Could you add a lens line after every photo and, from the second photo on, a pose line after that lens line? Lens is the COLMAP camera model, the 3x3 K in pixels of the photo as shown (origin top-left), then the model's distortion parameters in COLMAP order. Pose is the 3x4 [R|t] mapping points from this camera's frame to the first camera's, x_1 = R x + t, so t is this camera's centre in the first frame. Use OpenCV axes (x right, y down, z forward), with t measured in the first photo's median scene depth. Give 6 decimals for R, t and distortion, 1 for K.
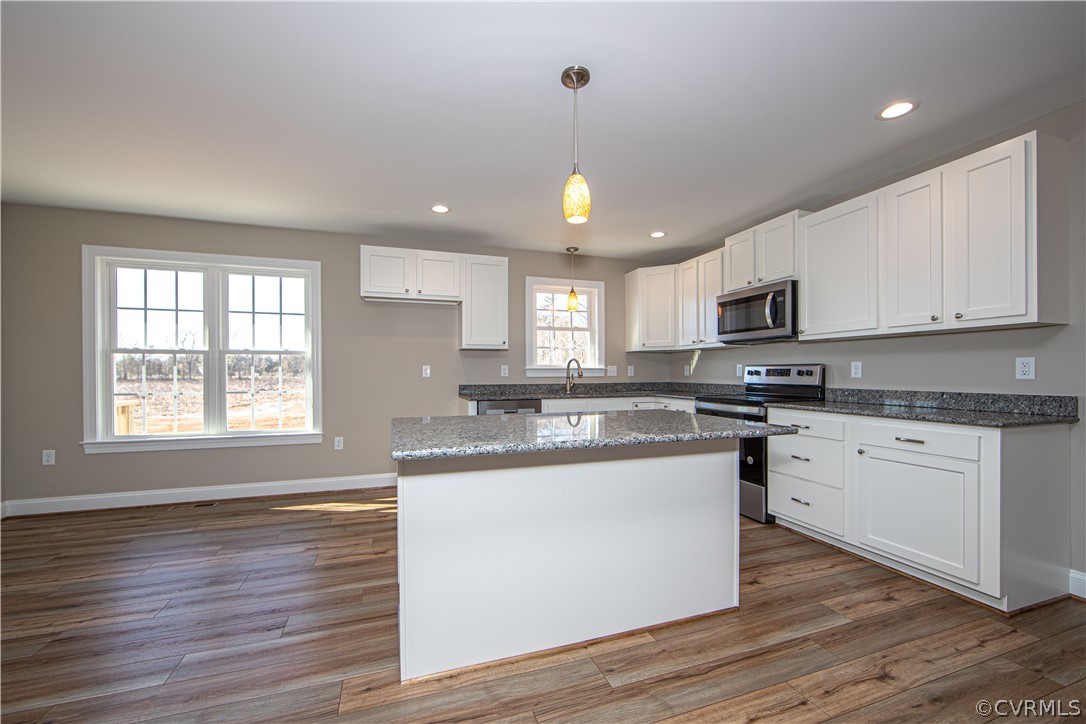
lens RADIAL K [[434.9, 0, 540.0], [0, 434.9, 377.3], [0, 0, 1]] dist [-0.010725, 0.001154]
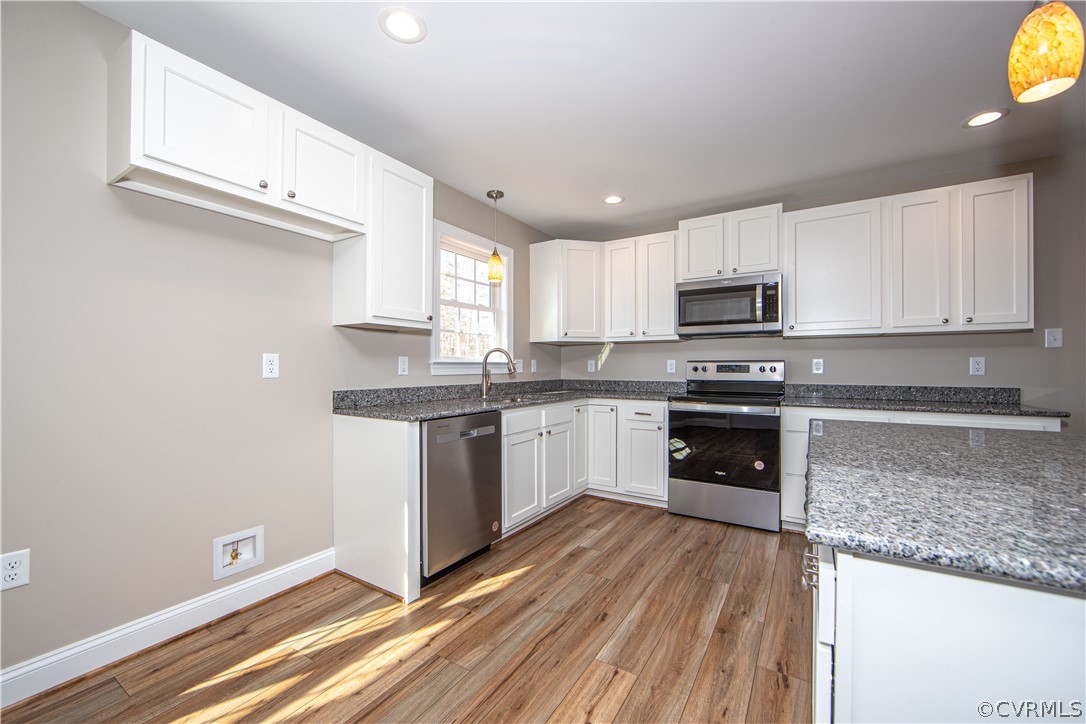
lens RADIAL K [[434.9, 0, 540.7], [0, 434.9, 368.4], [0, 0, 1]] dist [-0.010725, 0.001154]
pose [[0.779363, 0.001777, 0.626570, -0.376331], [0.004769, 0.999950, -0.008768, -0.005432], [-0.626555, 0.009822, 0.779315, 0.492411]]
